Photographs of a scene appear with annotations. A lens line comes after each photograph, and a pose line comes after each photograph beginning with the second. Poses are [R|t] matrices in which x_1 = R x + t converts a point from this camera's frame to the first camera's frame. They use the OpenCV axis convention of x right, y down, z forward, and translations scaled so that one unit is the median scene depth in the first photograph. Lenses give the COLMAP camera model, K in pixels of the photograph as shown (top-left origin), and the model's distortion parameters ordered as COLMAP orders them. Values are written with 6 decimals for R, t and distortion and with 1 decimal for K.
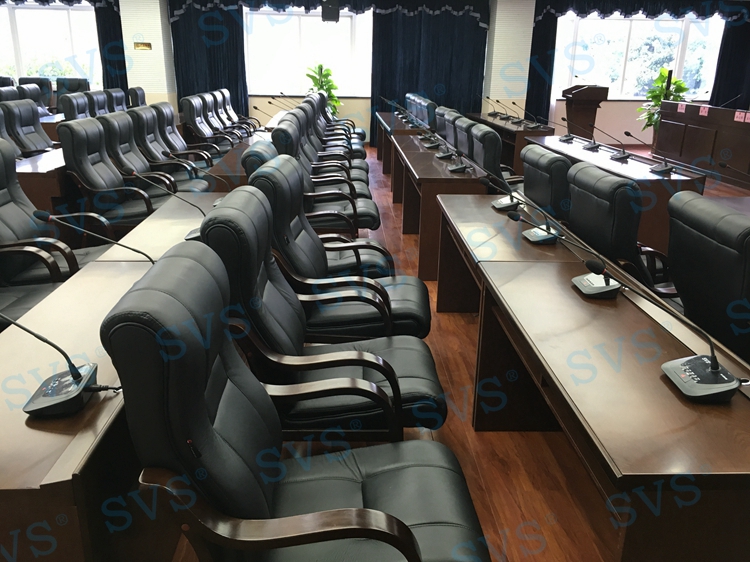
lens RADIAL K [[612.2, 0, 372.7], [0, 612.2, 302.6], [0, 0, 1]] dist [0.074790, -0.104894]
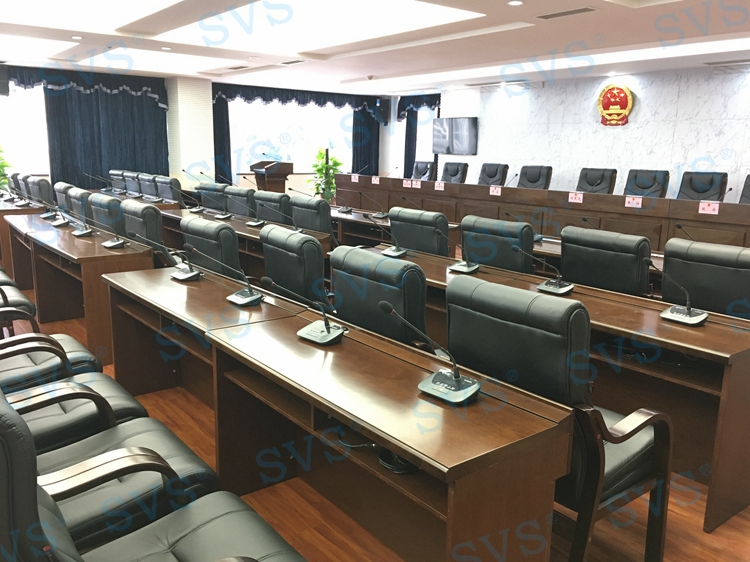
lens RADIAL K [[634.2, 0, 375.0], [0, 634.2, 281.0], [0, 0, 1]] dist [-0.018380, -0.006893]
pose [[0.801027, -0.118646, 0.586753, -0.189023], [0.204158, 0.975544, -0.081451, -0.008513], [-0.562740, 0.185035, 0.805659, 0.015216]]
